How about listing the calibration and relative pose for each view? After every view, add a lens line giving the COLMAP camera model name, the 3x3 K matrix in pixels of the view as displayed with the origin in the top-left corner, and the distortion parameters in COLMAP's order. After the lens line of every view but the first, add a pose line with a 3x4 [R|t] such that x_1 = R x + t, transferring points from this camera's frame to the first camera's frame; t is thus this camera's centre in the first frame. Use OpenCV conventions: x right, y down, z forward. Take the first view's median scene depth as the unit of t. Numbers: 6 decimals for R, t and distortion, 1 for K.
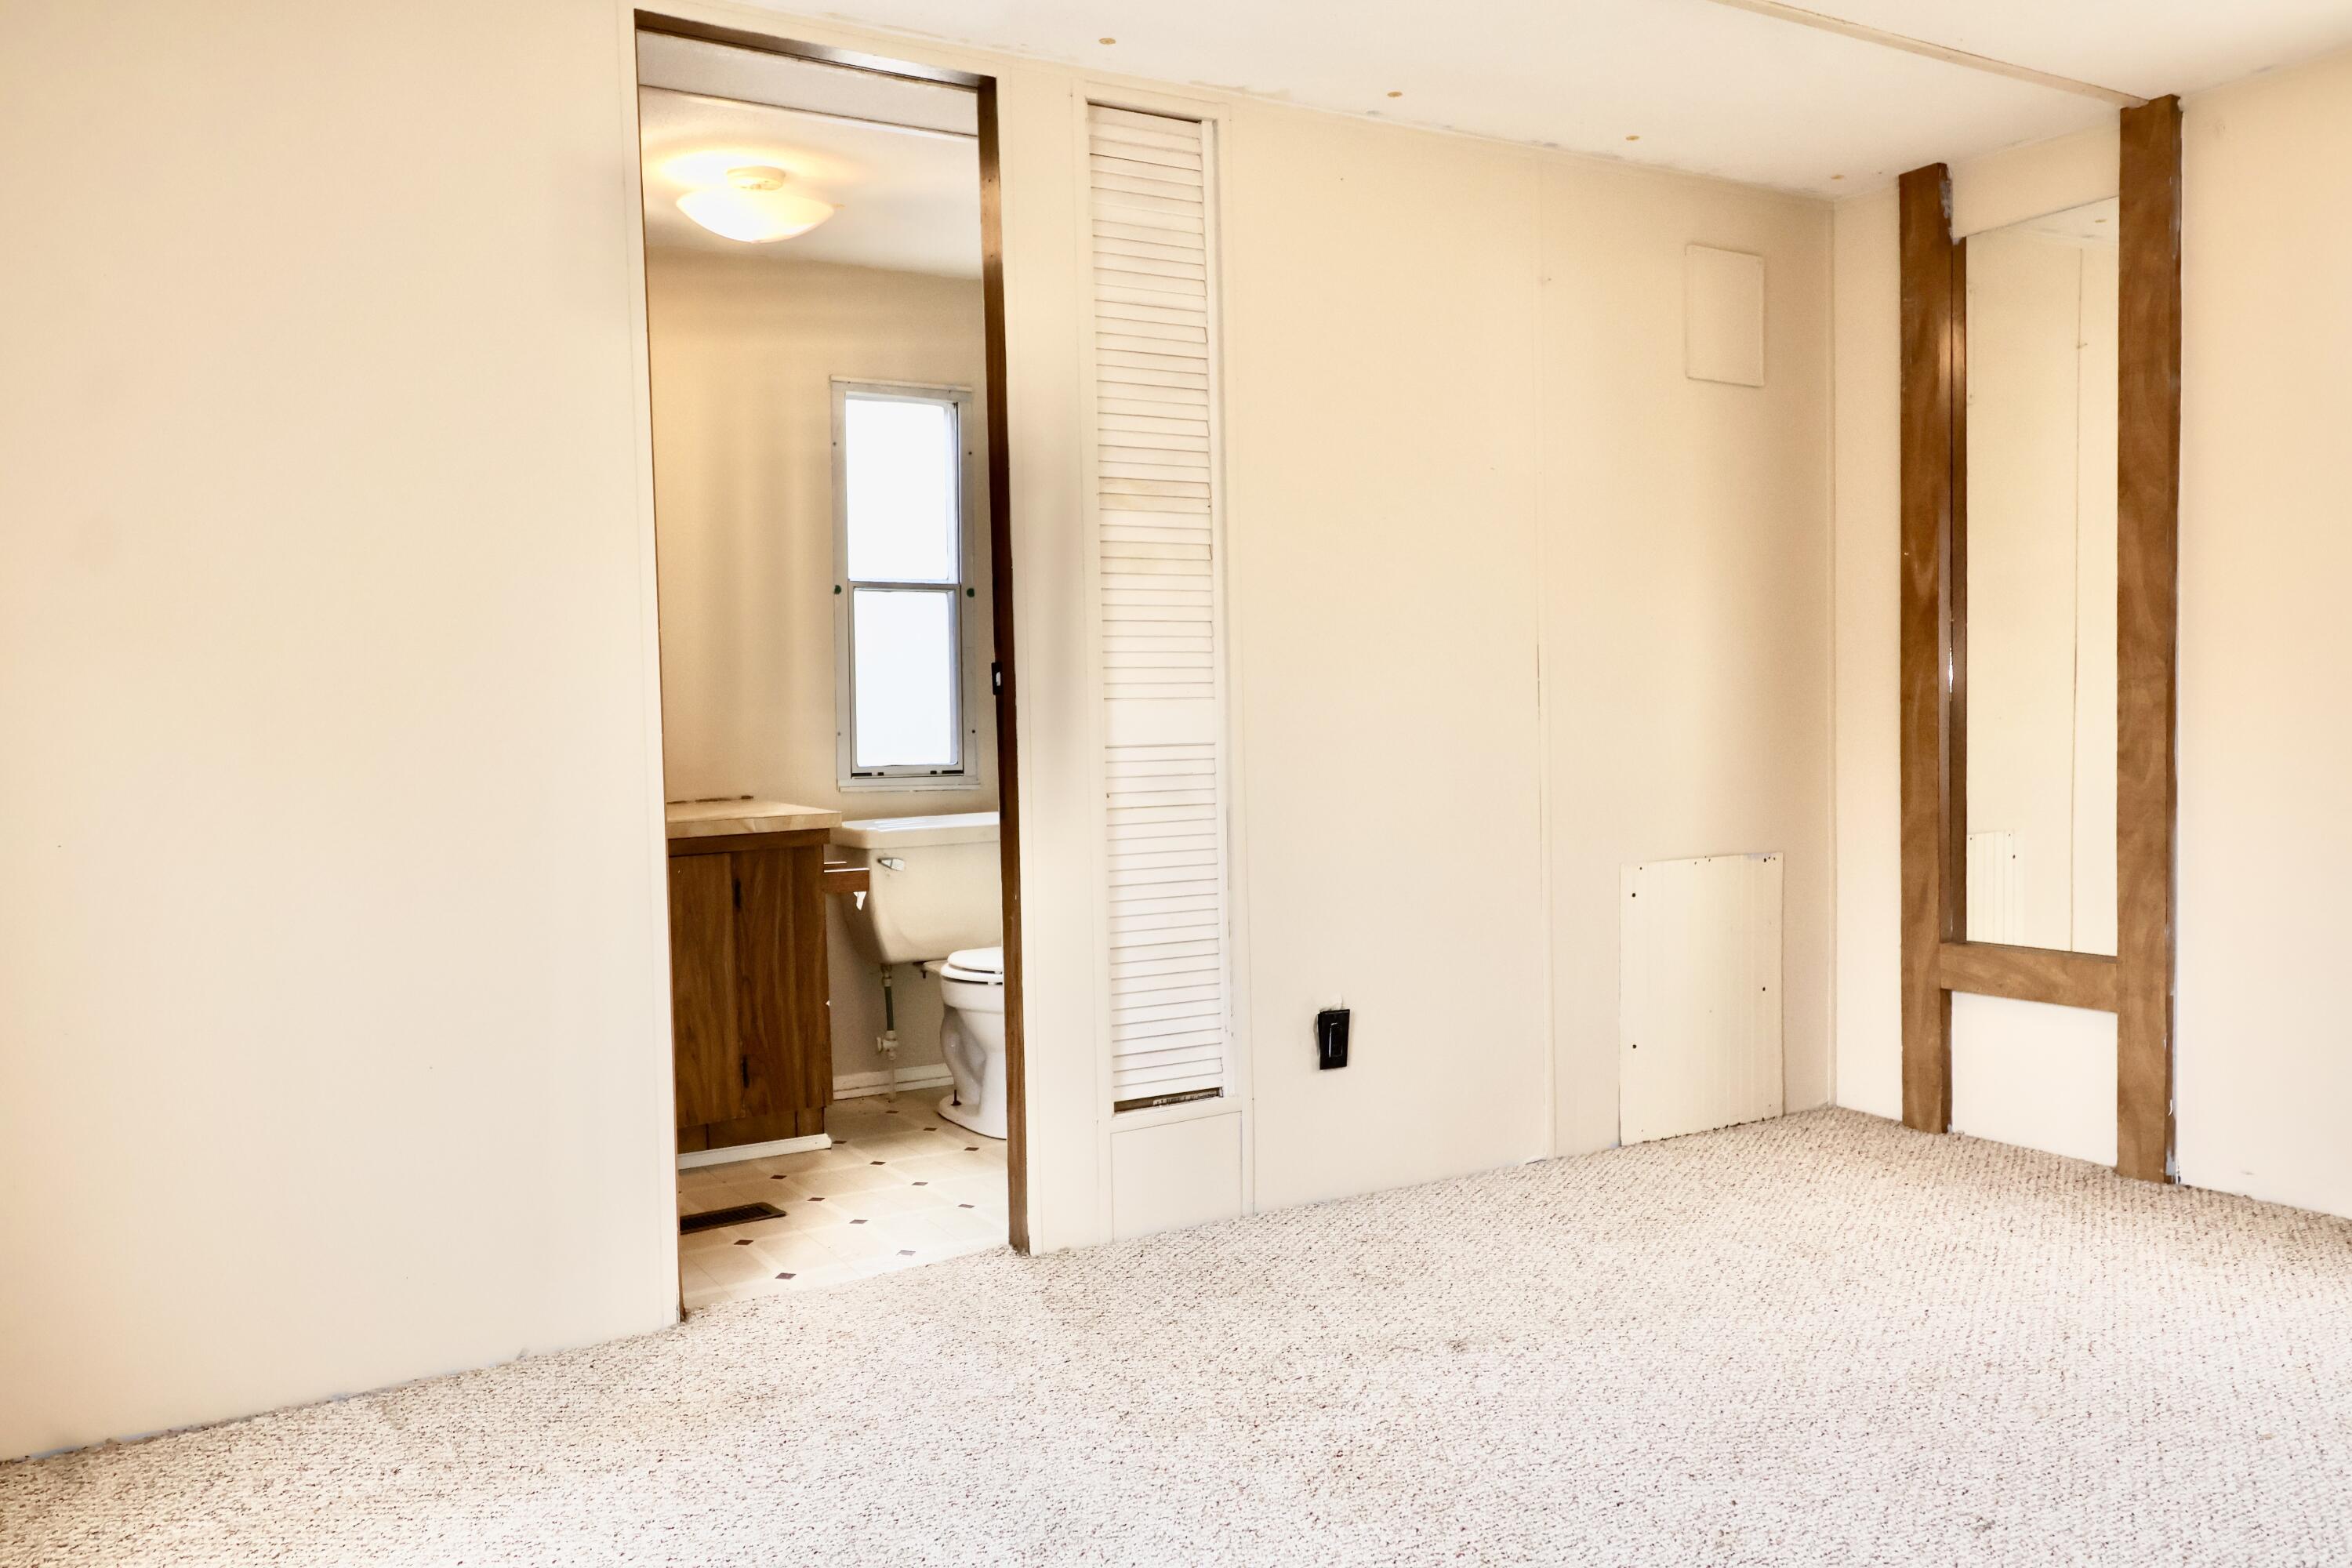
lens RADIAL K [[1832.7, 0, 1156.2], [0, 1832.7, 771.4], [0, 0, 1]] dist [0.014191, -0.006172]
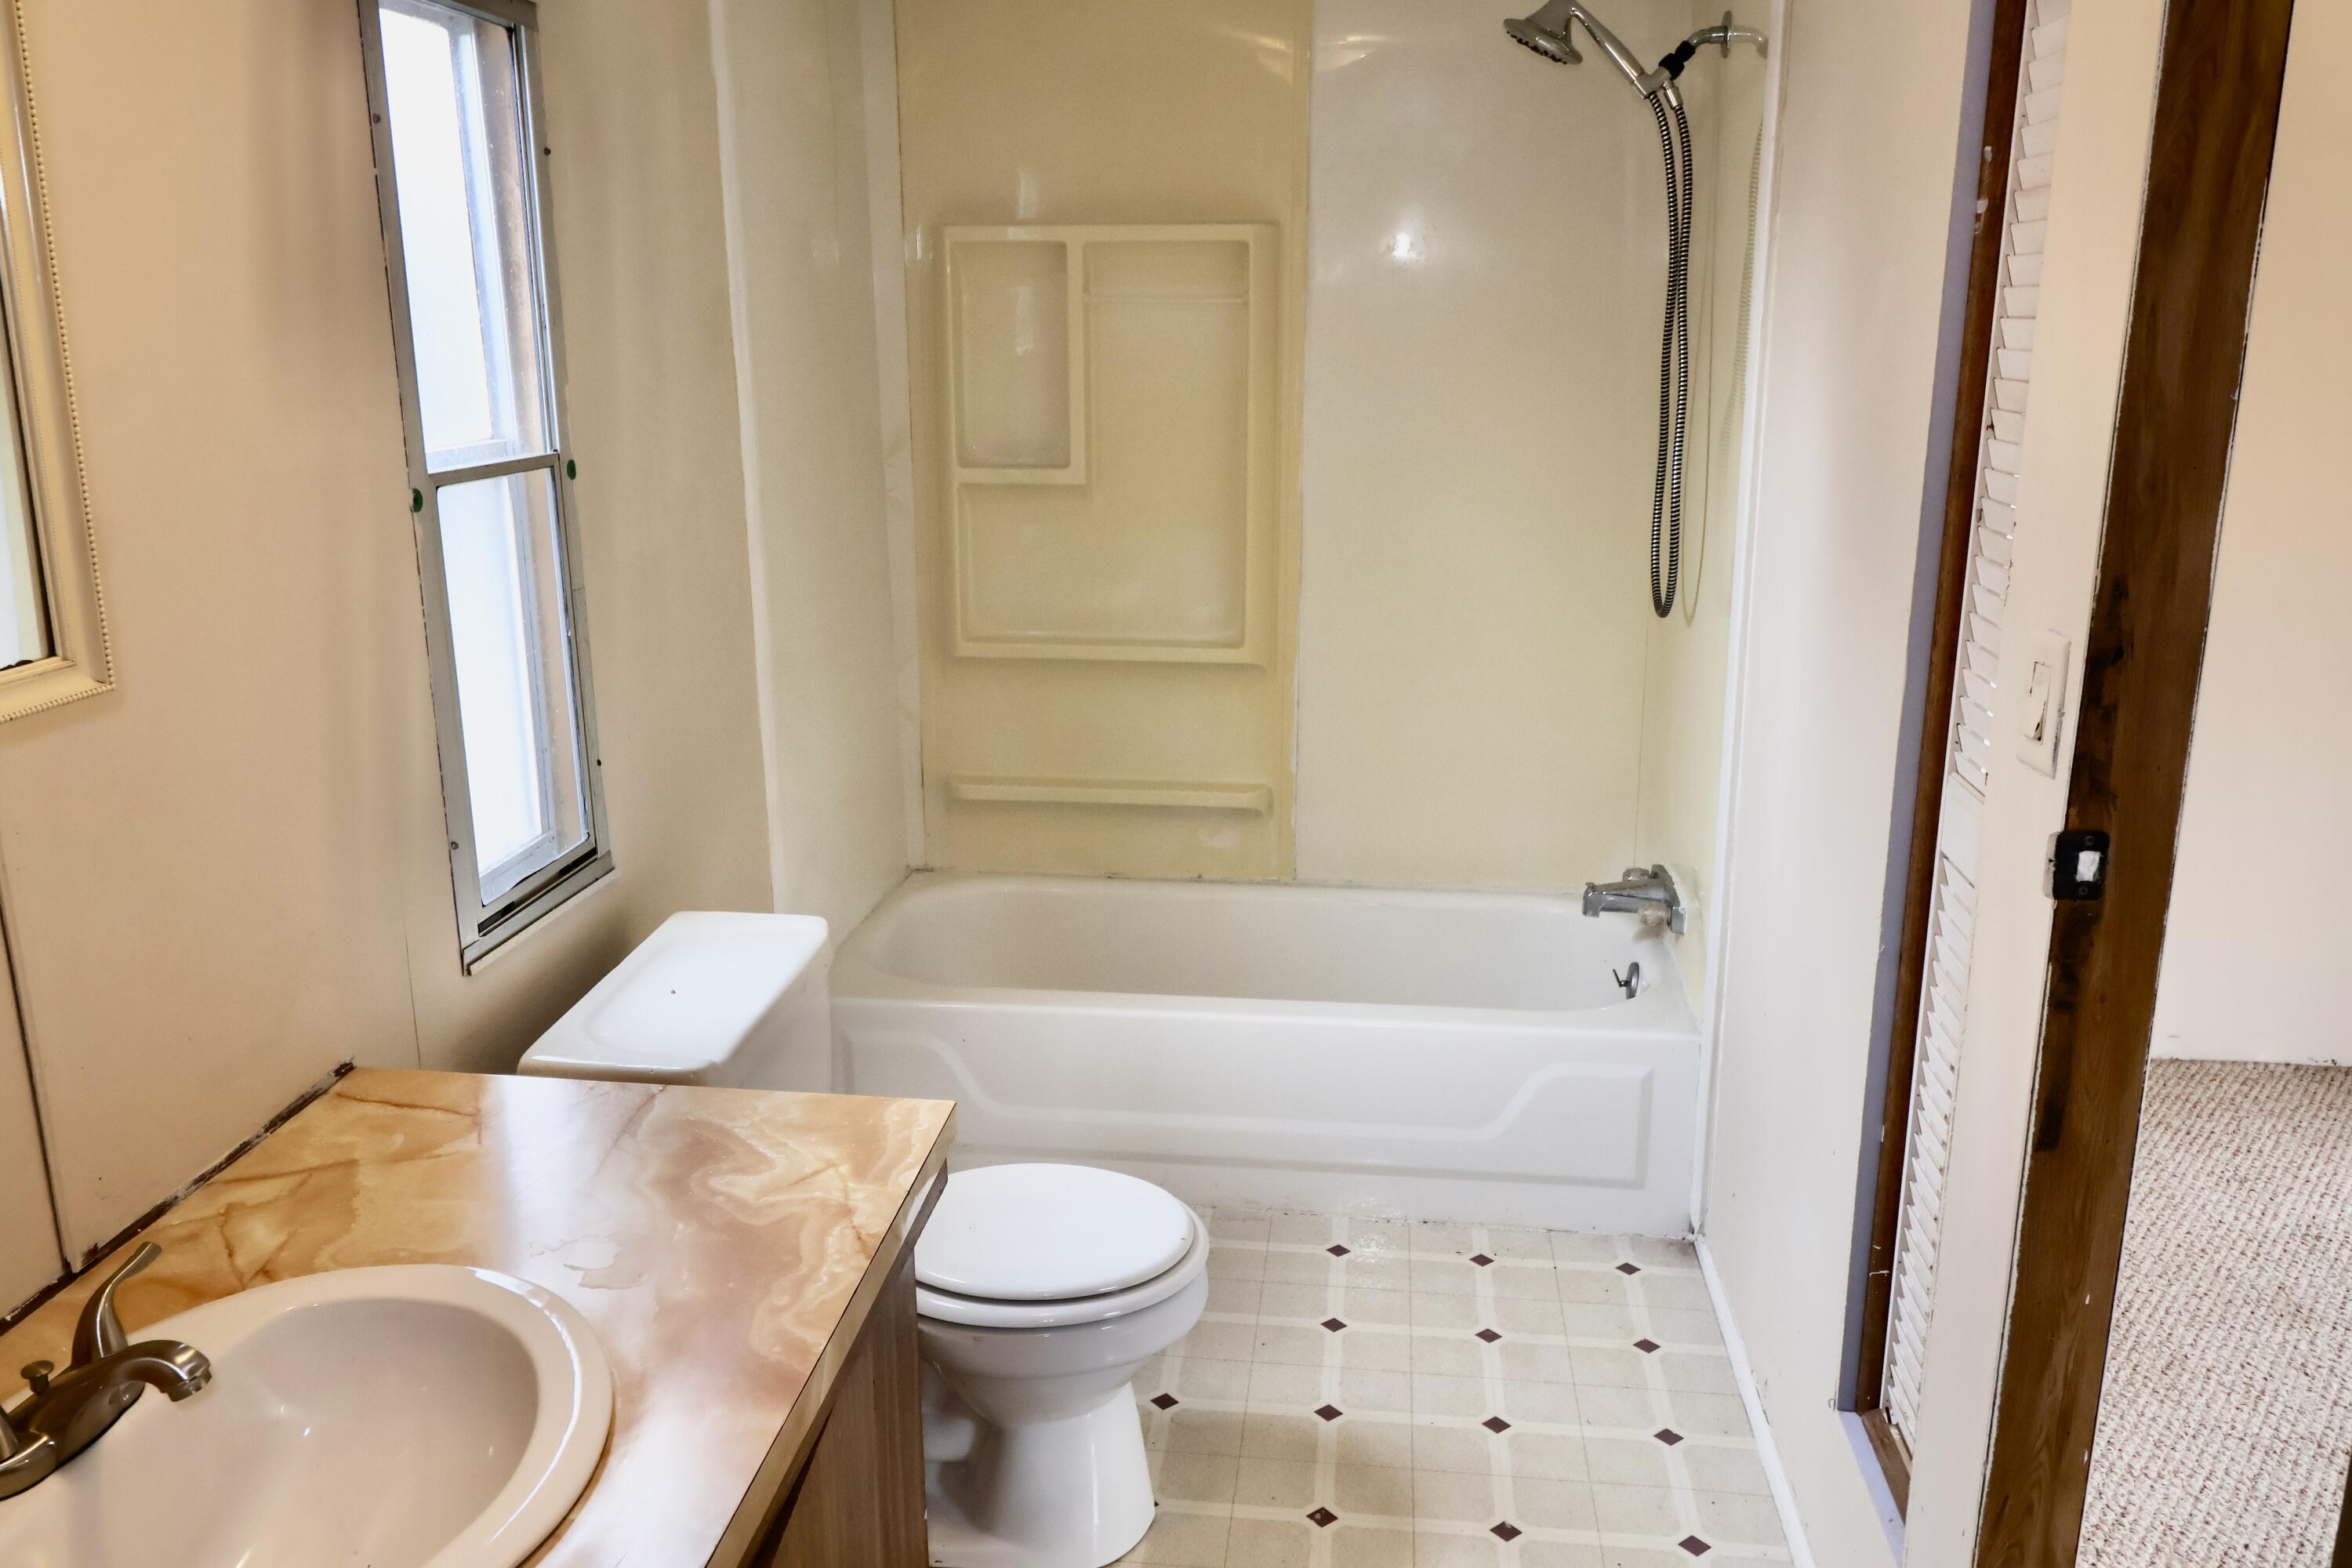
lens RADIAL K [[1832.7, 0, 1139.1], [0, 1832.7, 814.2], [0, 0, 1]] dist [0.014191, -0.006172]
pose [[0.630620, -0.196946, 0.750687, -0.451134], [0.032261, 0.973082, 0.228192, -0.137473], [-0.775421, -0.119685, 0.619998, 0.715163]]
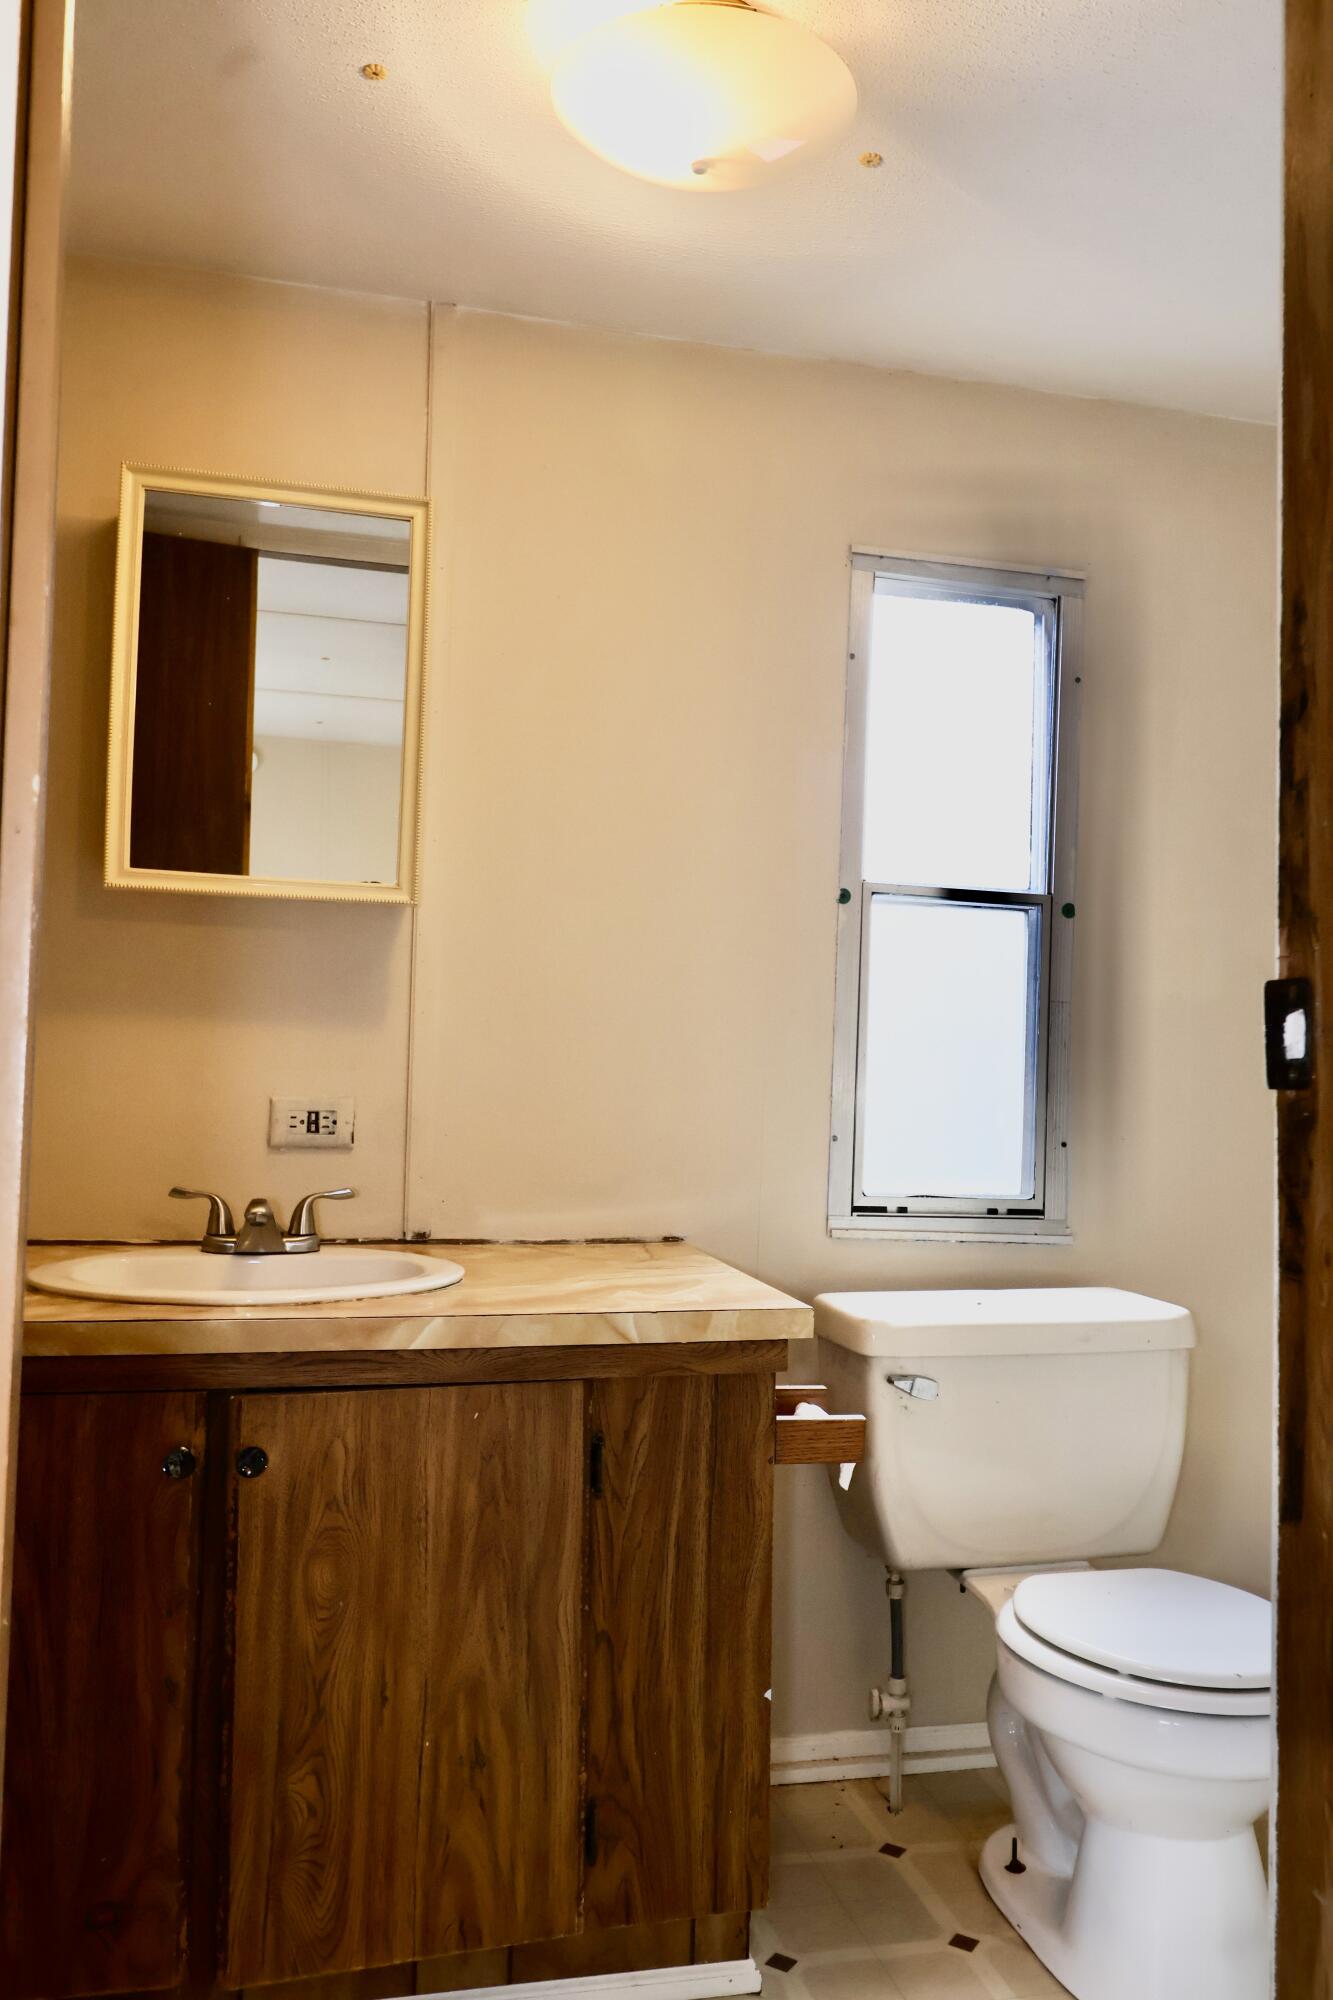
lens RADIAL K [[1558.4, 0, 676.0], [0, 1558.4, 1033.1], [0, 0, 1]] dist [0.014191, -0.006172]
pose [[0.953225, 0.036400, -0.300062, -0.083482], [-0.057375, 0.996463, -0.061389, -0.023678], [0.296766, 0.075734, 0.951942, 0.582689]]
